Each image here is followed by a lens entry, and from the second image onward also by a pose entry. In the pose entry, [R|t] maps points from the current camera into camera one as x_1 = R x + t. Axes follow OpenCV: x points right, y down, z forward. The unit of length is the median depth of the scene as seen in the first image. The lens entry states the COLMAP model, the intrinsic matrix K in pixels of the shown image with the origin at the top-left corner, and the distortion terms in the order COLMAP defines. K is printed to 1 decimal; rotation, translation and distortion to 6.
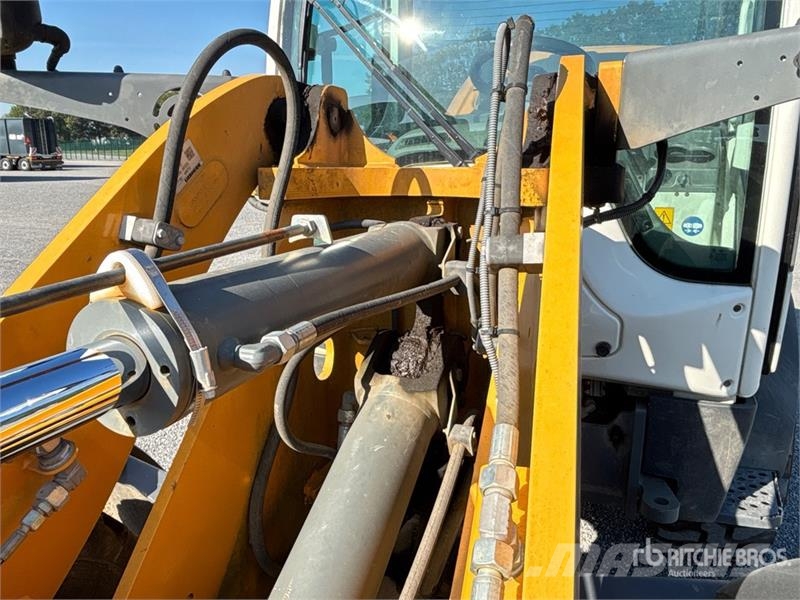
lens RADIAL K [[588.4, 0, 405.0], [0, 588.4, 304.7], [0, 0, 1]] dist [0.028259, -0.011464]
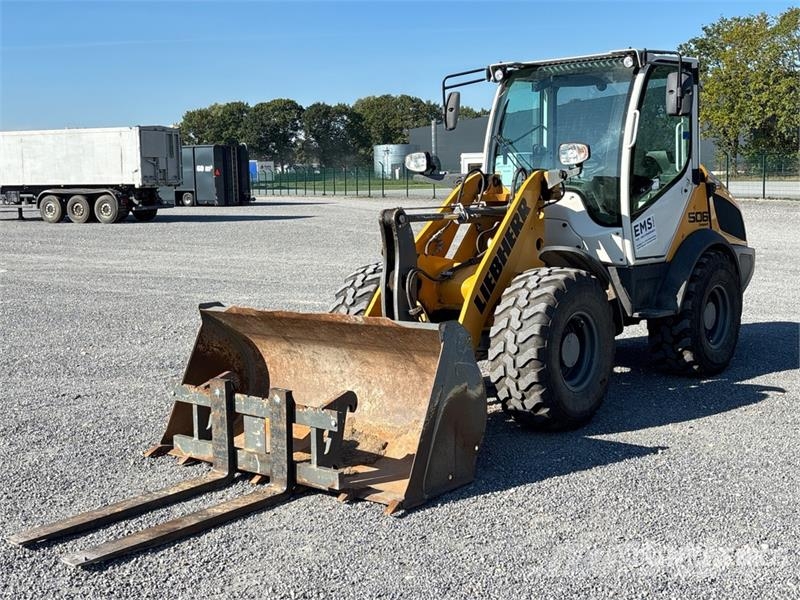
lens RADIAL K [[975.5, 0, 399.1], [0, 975.5, 300.3], [0, 0, 1]] dist [0.041134, 0.000000]
pose [[0.943765, 0.013730, -0.330332, 1.545041], [-0.054411, 0.991964, -0.114225, 1.344594], [0.326109, 0.125775, 0.936928, -5.621282]]
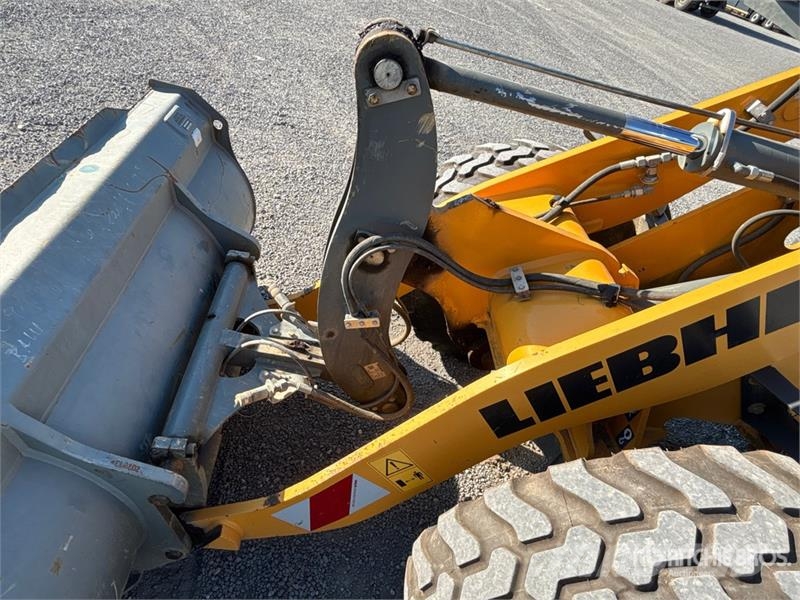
lens RADIAL K [[461.7, 0, 403.3], [0, 461.7, 297.7], [0, 0, 1]] dist [-0.001918, -0.005161]
pose [[0.368271, 0.681829, -0.632049, 0.404120], [-0.449835, 0.725632, 0.520680, 0.050356], [0.813649, 0.092567, 0.573939, -0.616347]]
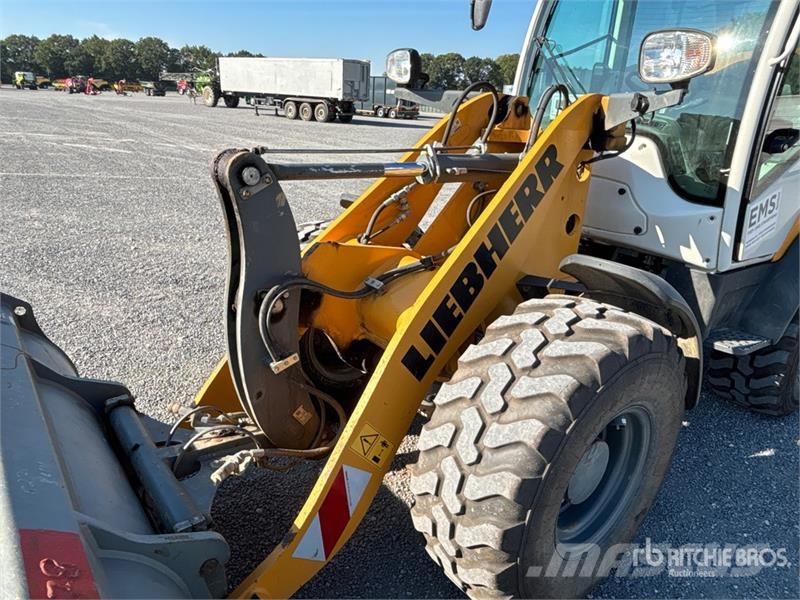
lens RADIAL K [[529.7, 0, 403.1], [0, 529.7, 298.8], [0, 0, 1]] dist [0.016850, -0.010216]
pose [[0.857445, 0.213707, -0.468099, 0.713422], [-0.171640, 0.976364, 0.131349, 0.261404], [0.485105, -0.032280, 0.873860, -1.271212]]
